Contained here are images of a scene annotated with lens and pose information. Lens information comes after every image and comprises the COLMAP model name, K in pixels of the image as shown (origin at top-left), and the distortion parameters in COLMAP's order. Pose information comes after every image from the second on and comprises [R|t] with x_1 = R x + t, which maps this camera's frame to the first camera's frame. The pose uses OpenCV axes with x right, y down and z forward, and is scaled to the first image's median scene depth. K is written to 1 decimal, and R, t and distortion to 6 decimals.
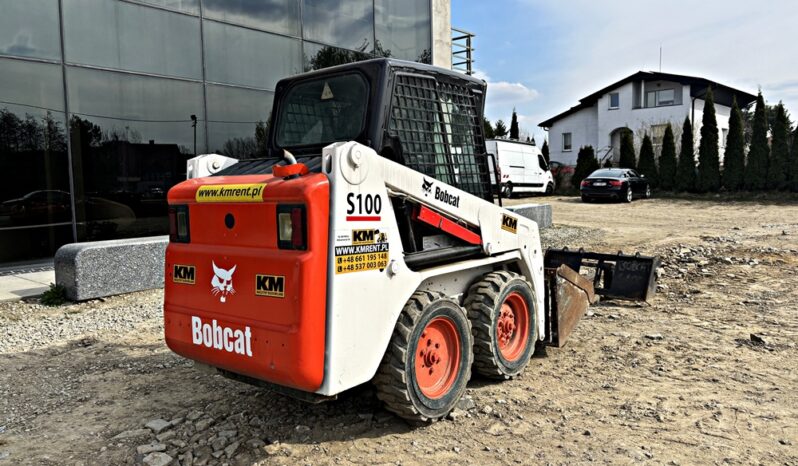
lens RADIAL K [[601.9, 0, 395.0], [0, 601.9, 220.3], [0, 0, 1]] dist [0.059641, -0.047830]
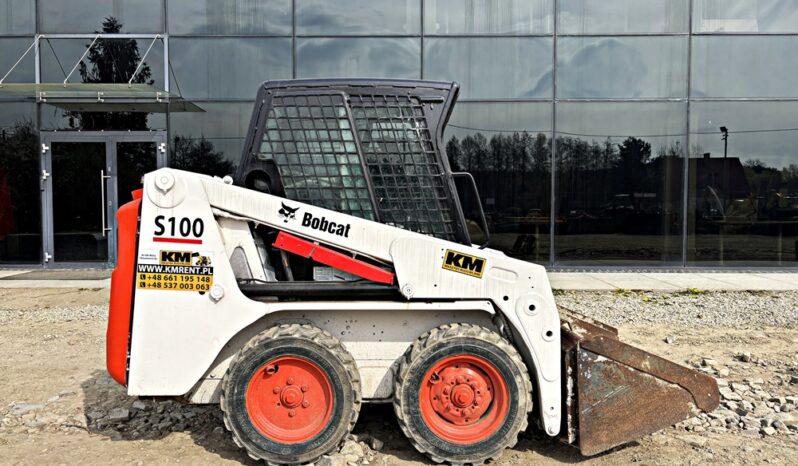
lens RADIAL K [[601.4, 0, 397.8], [0, 601.4, 233.4], [0, 0, 1]] dist [0.044457, -0.049252]
pose [[0.638442, 0.056604, -0.767586, 0.930460], [-0.060597, 0.997893, 0.023186, -0.058709], [0.767281, 0.031710, 0.640527, 0.577728]]
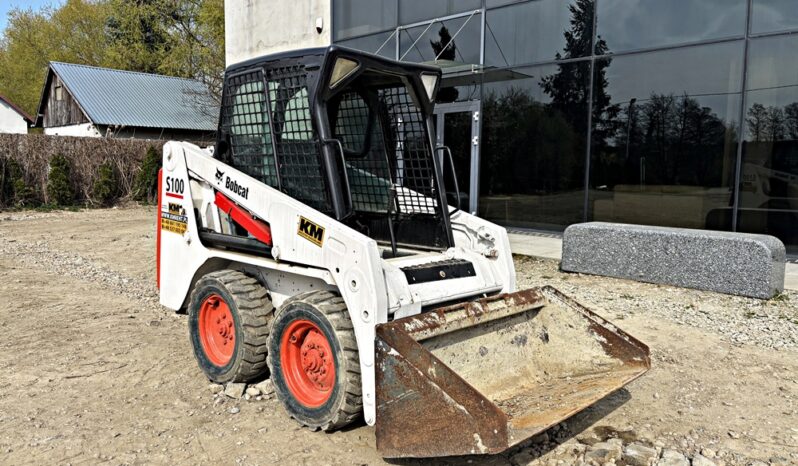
lens RADIAL K [[602.6, 0, 396.5], [0, 602.6, 230.3], [0, 0, 1]] dist [0.053350, -0.063900]
pose [[-0.083344, 0.125330, -0.988608, 1.215861], [-0.070715, 0.988815, 0.131318, -0.134640], [0.994009, 0.080854, -0.073549, 1.510588]]
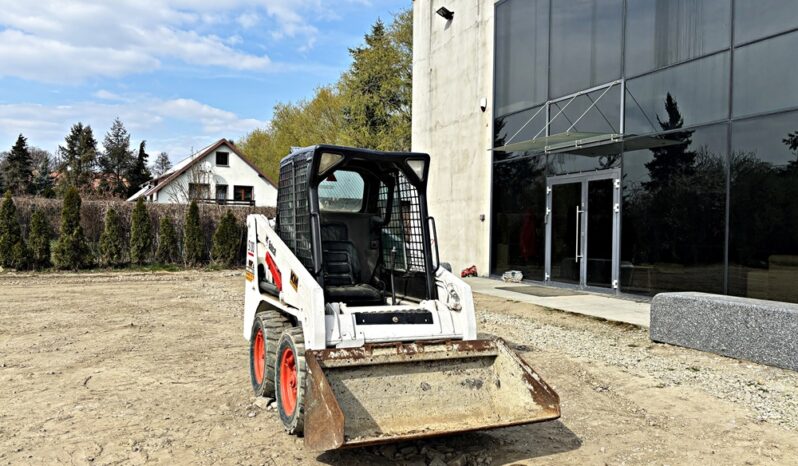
lens RADIAL K [[603.4, 0, 396.0], [0, 603.4, 237.2], [0, 0, 1]] dist [0.046130, -0.054252]
pose [[-0.443207, 0.025195, -0.896065, 1.339433], [-0.060399, 0.996494, 0.057893, -0.179161], [0.894382, 0.079780, -0.440131, 2.079033]]
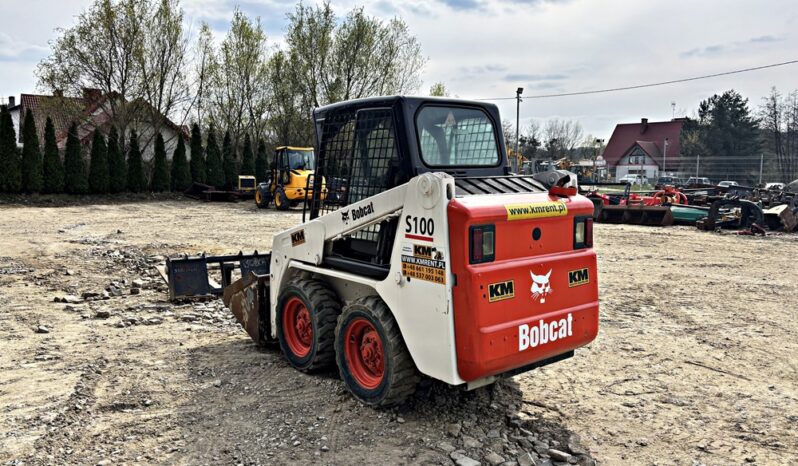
lens RADIAL K [[603.3, 0, 390.7], [0, 603.3, 233.4], [0, 0, 1]] dist [0.045965, -0.047660]
pose [[0.226981, -0.076619, 0.970881, -1.428844], [0.055342, 0.996304, 0.065687, -0.089741], [-0.972325, 0.038821, 0.230382, 0.975570]]
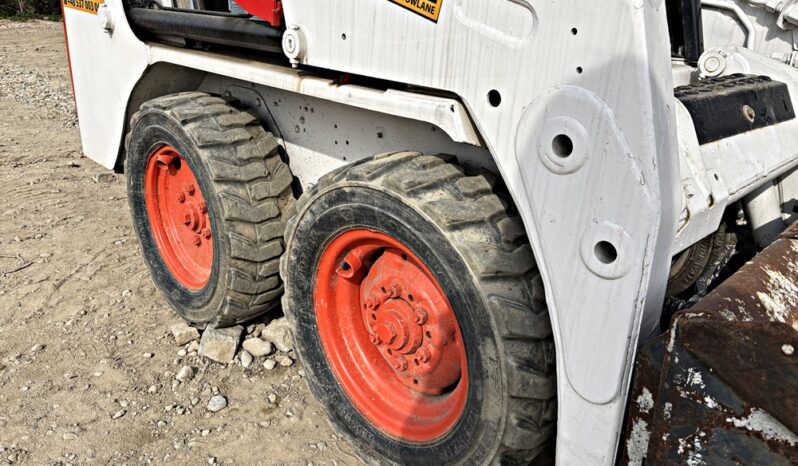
lens RADIAL K [[602.6, 0, 396.5], [0, 602.6, 230.3], [0, 0, 1]] dist [0.053350, -0.063900]
pose [[-0.115332, 0.388267, -0.914302, 0.592057], [-0.084707, 0.913246, 0.398504, 0.004599], [0.989709, 0.123408, -0.072437, 1.334490]]
